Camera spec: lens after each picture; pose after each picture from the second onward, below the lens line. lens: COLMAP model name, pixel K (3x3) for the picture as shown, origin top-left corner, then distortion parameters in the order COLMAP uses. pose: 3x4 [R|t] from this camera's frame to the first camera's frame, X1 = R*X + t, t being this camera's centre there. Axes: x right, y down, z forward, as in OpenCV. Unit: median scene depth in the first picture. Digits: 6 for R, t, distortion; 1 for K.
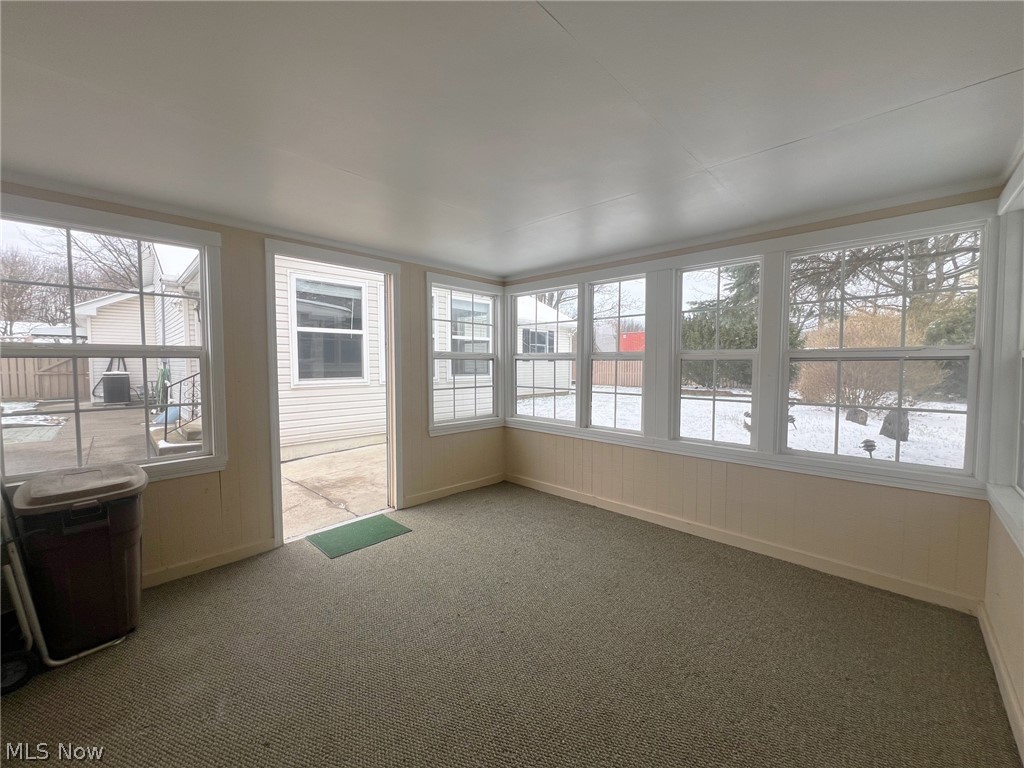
lens RADIAL K [[406.0, 0, 509.0], [0, 406.0, 384.4], [0, 0, 1]] dist [0.000792, -0.000224]
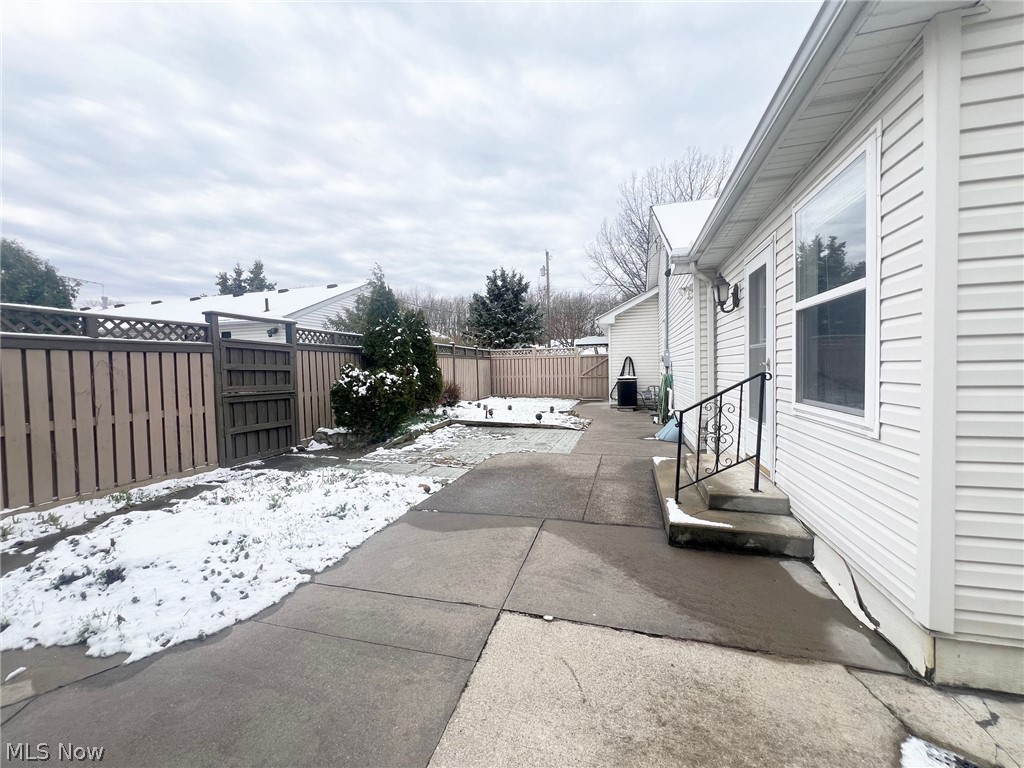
lens RADIAL K [[406.0, 0, 511.0], [0, 406.0, 384.3], [0, 0, 1]] dist [0.000792, -0.000224]
pose [[0.493036, 0.021114, -0.869753, -0.221067], [-0.020554, 0.999709, 0.012617, -0.017652], [0.869766, 0.011656, 0.493327, 0.241104]]
